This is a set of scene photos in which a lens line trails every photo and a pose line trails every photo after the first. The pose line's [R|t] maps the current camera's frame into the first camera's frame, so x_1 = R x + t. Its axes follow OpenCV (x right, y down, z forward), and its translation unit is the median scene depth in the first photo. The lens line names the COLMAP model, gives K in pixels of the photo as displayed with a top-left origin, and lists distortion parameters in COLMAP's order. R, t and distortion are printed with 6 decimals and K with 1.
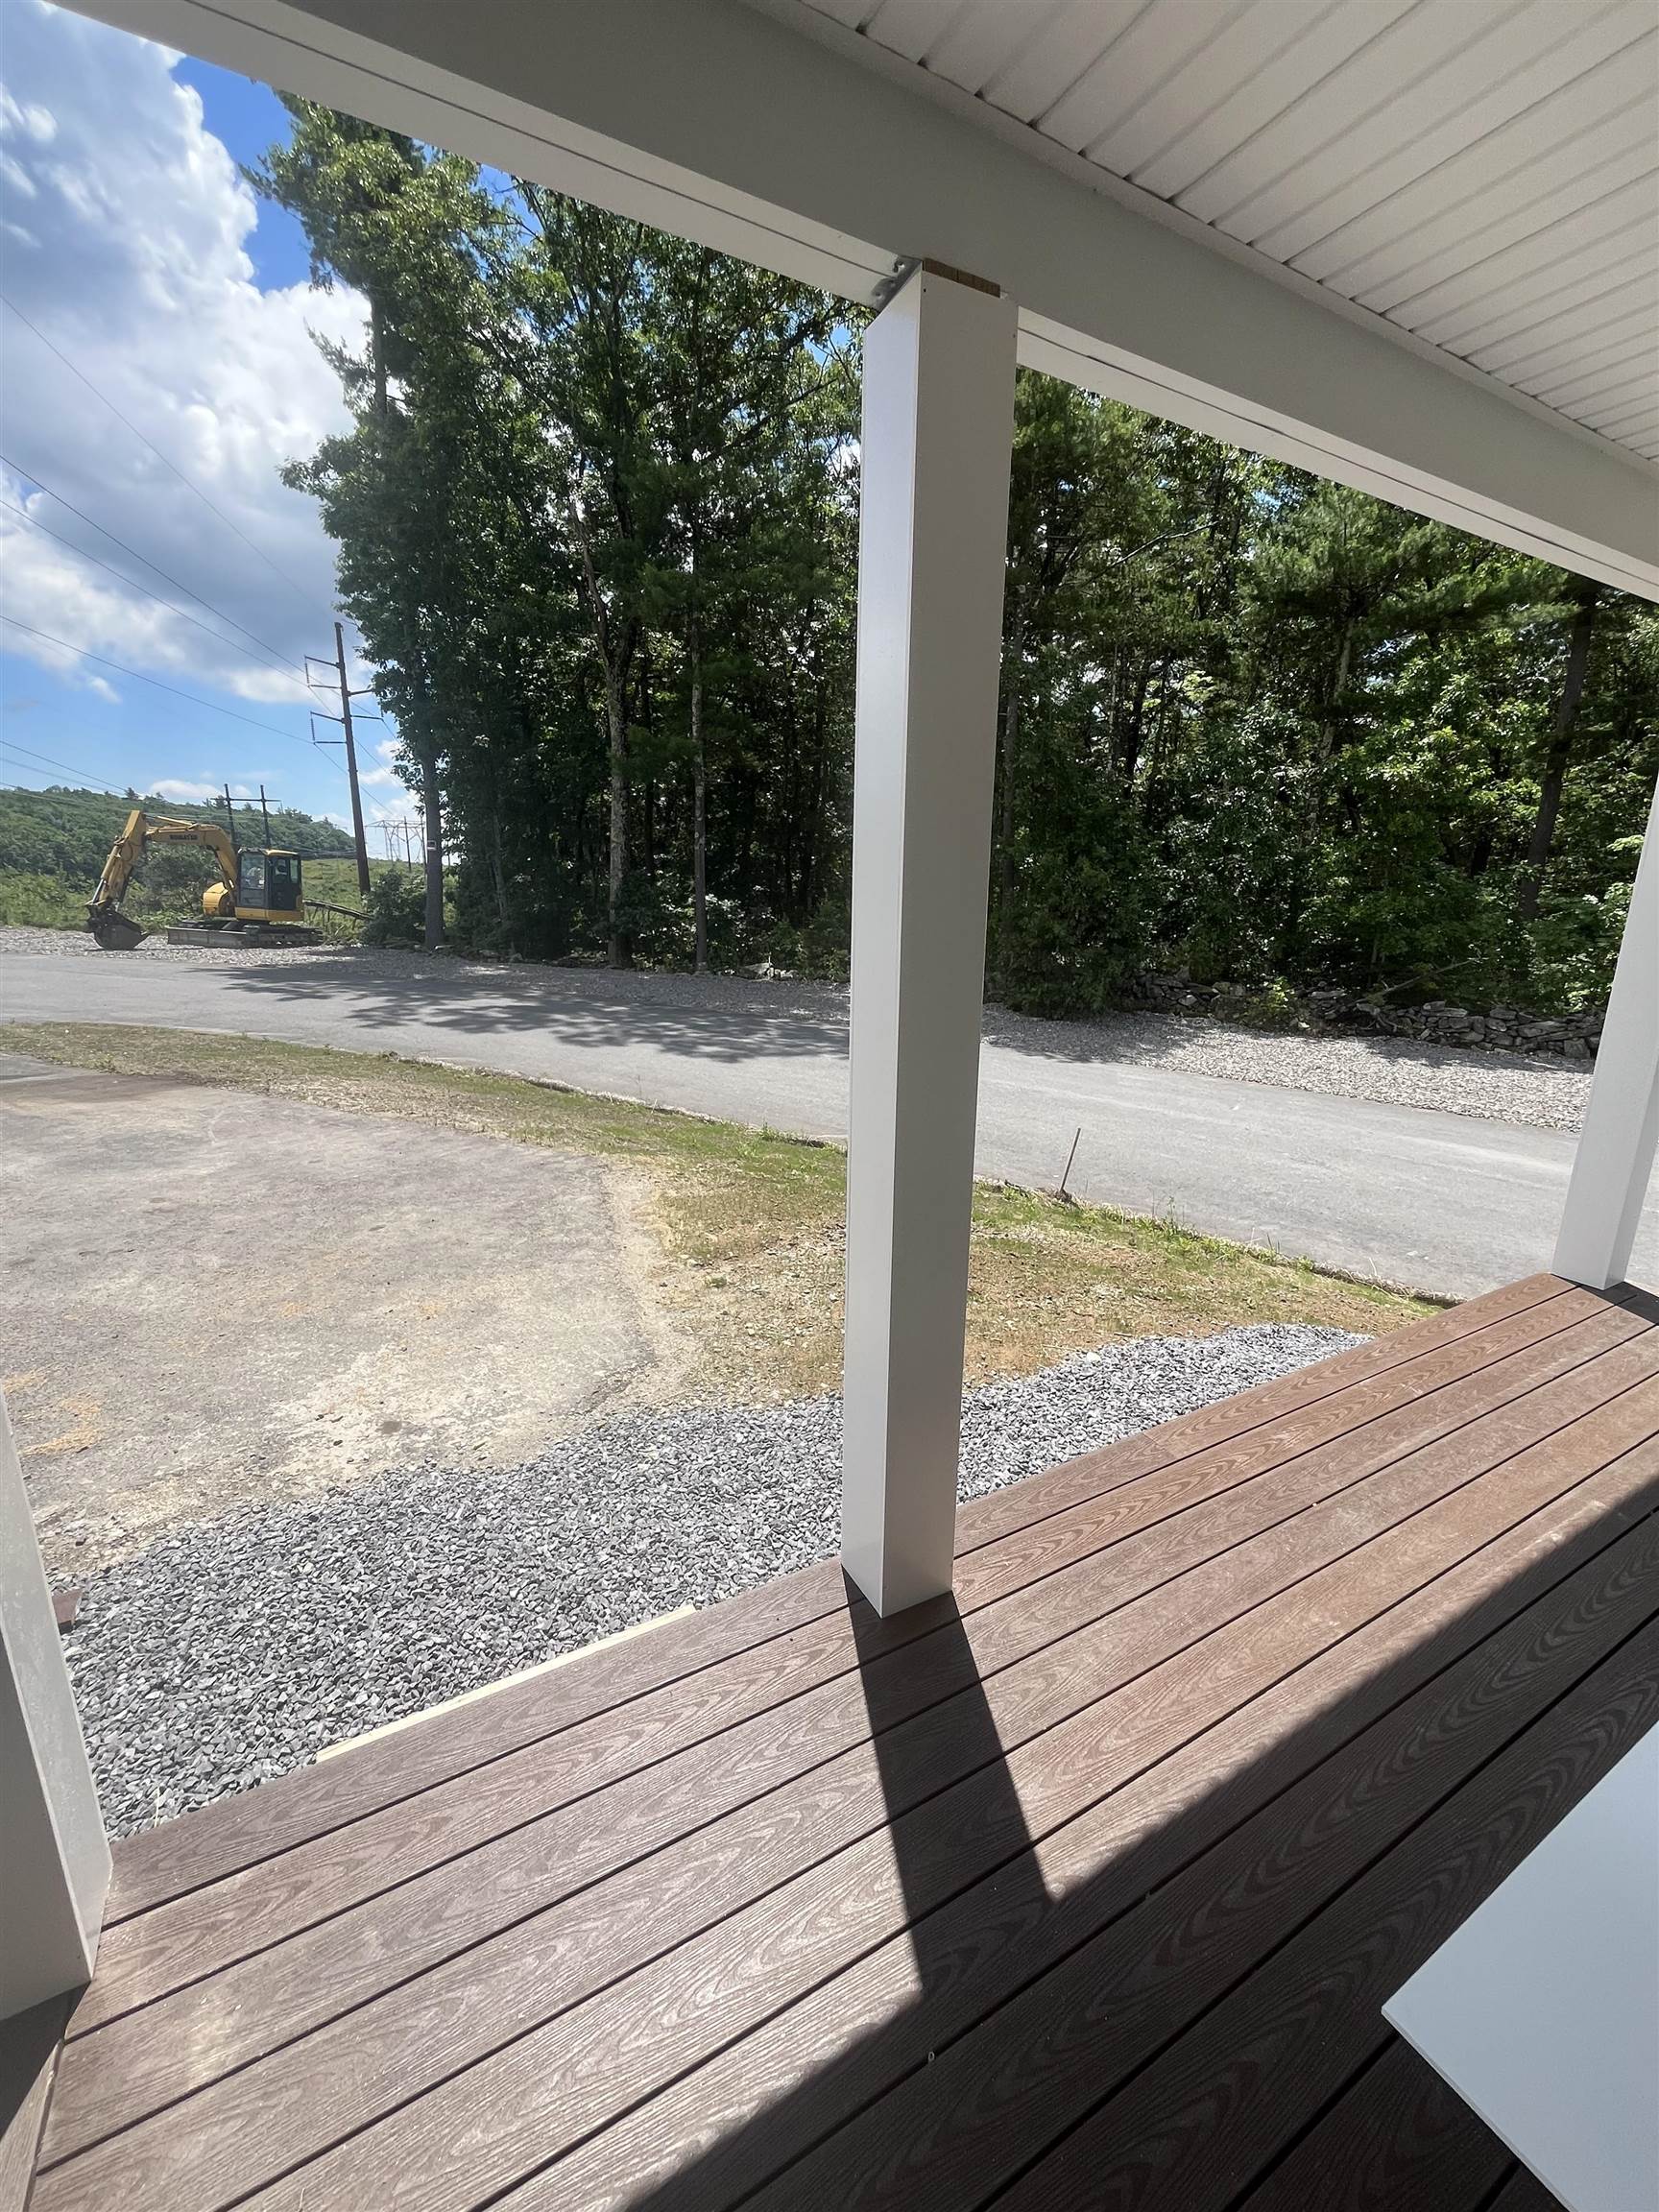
lens RADIAL K [[889.7, 0, 833.5], [0, 889.7, 1106.6], [0, 0, 1]] dist [-0.000885, -0.000092]
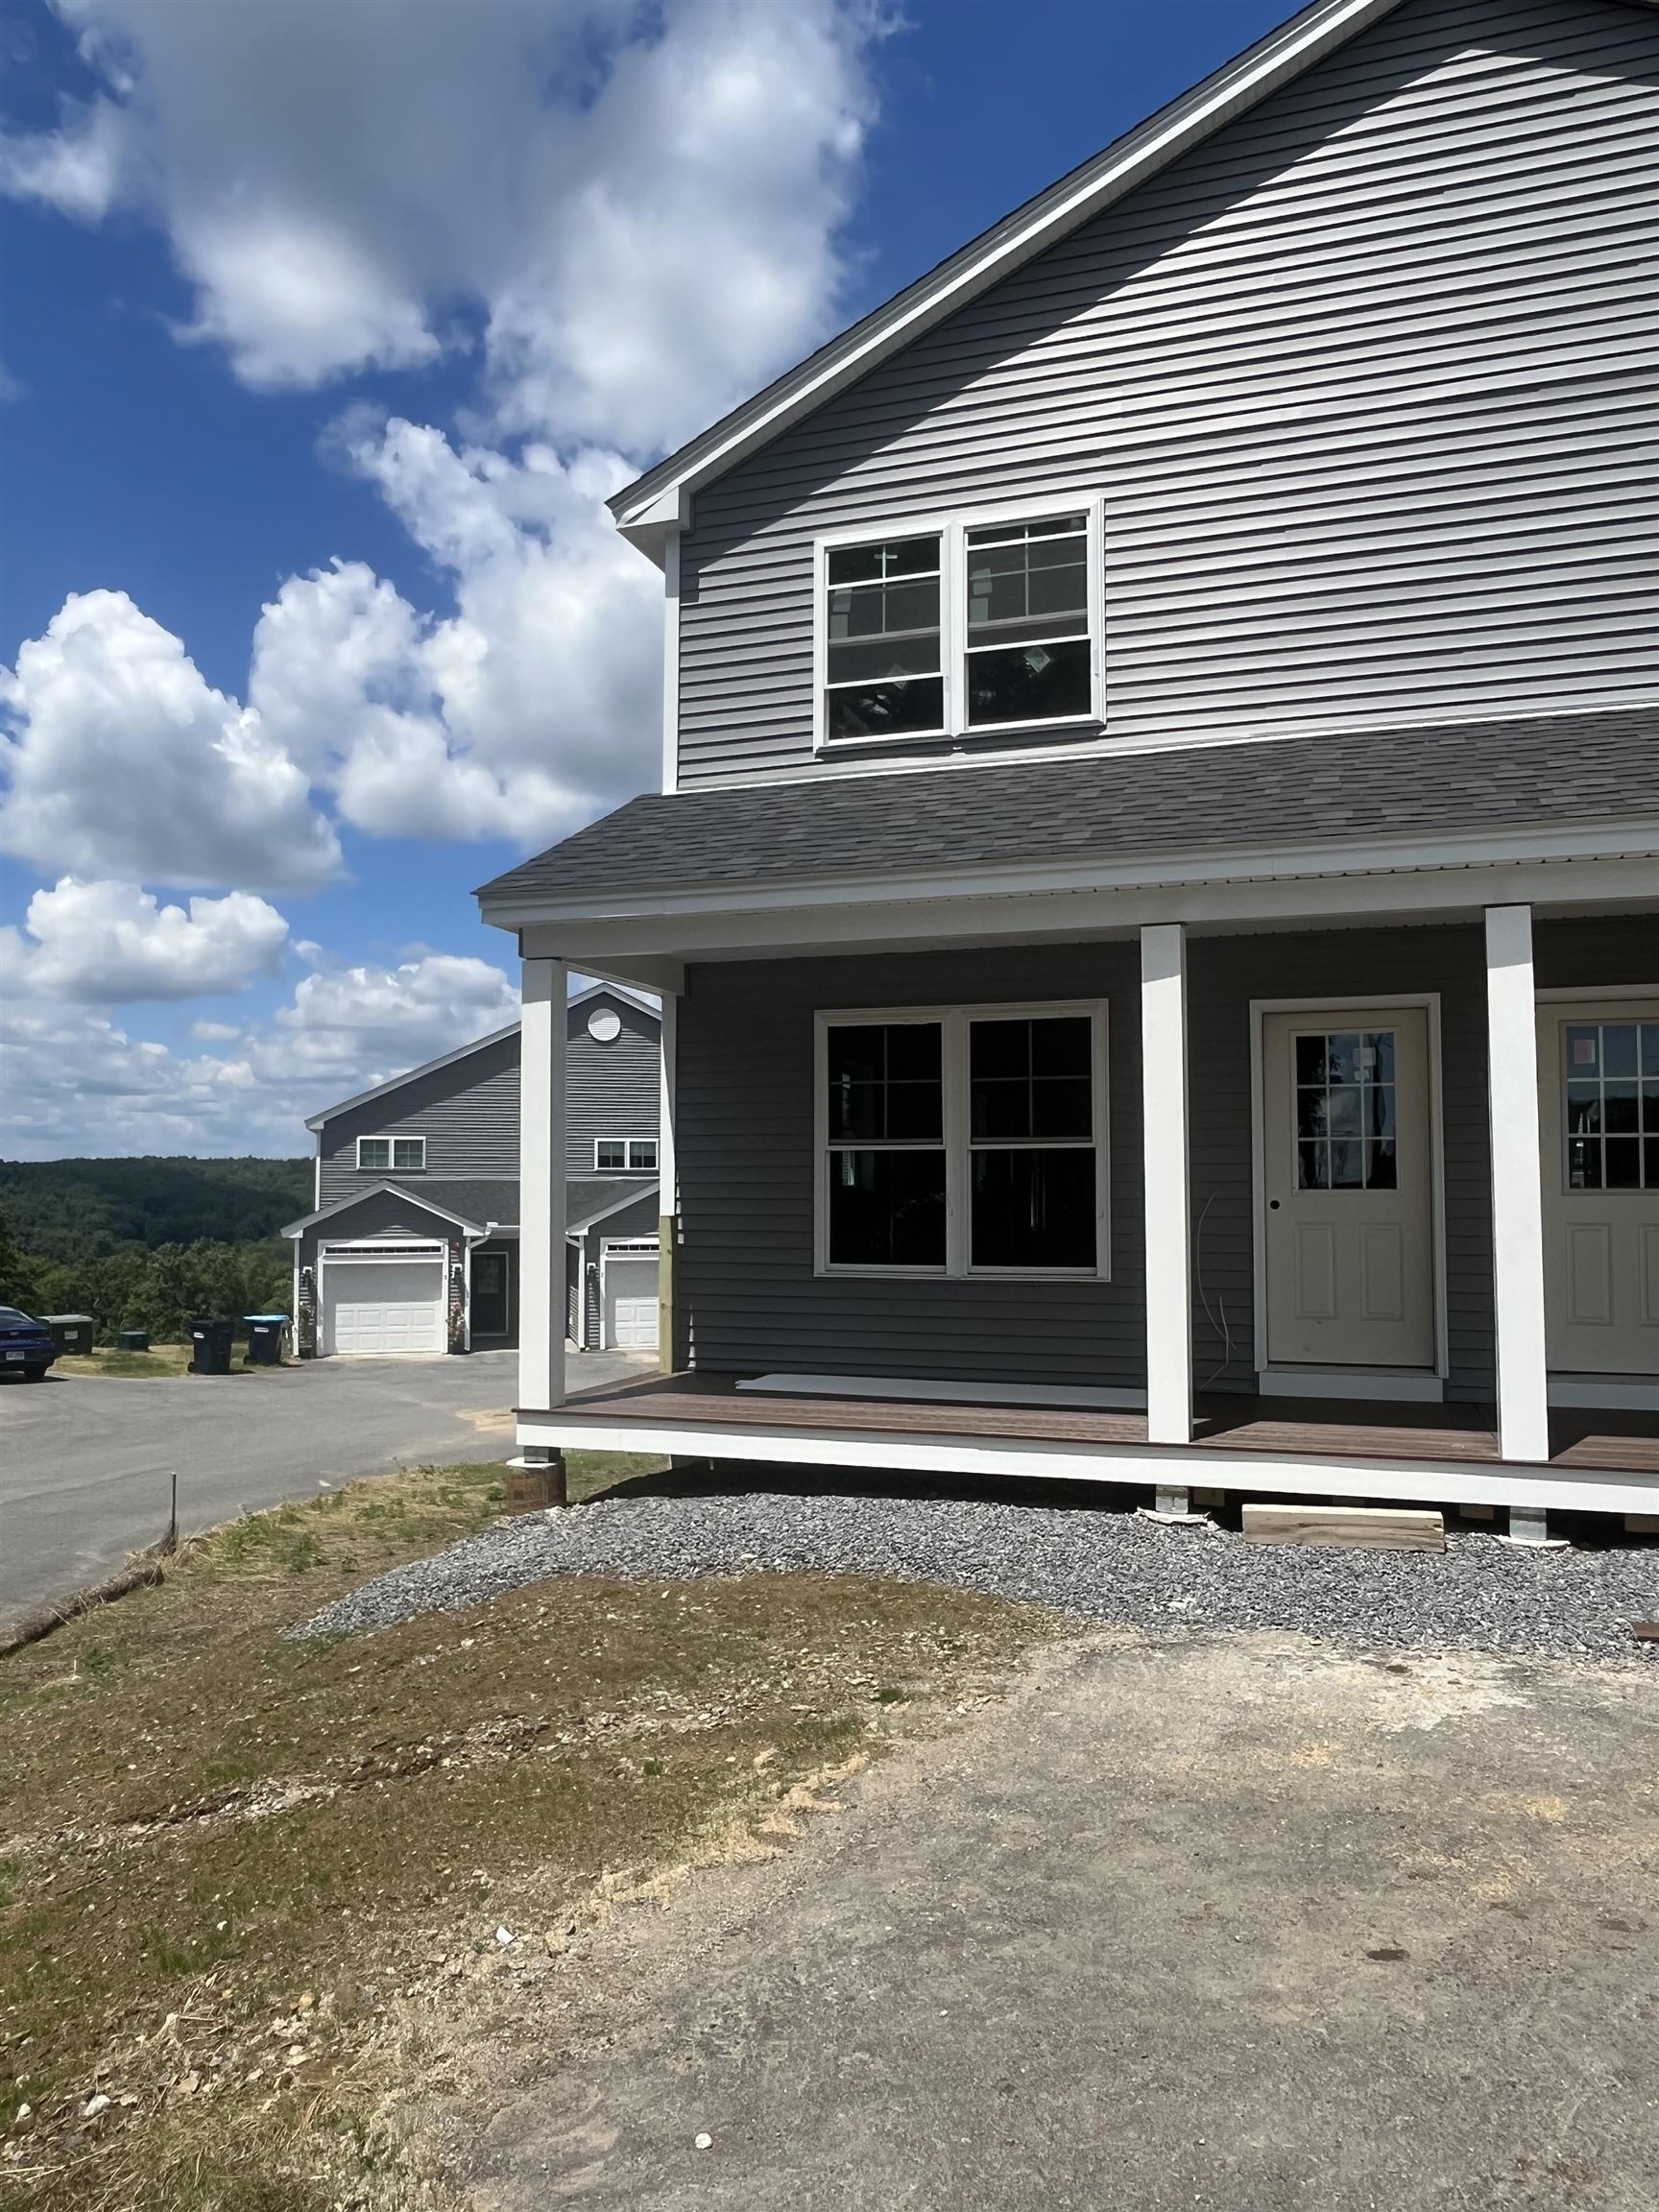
lens RADIAL K [[1645.3, 0, 828.2], [0, 1645.3, 1111.1], [0, 0, 1]] dist [0.015714, 0.010485]
pose [[-0.677925, 0.018567, 0.734897, -1.009167], [0.165227, 0.977952, 0.127710, -0.379102], [-0.716323, 0.208003, -0.666046, 1.804393]]
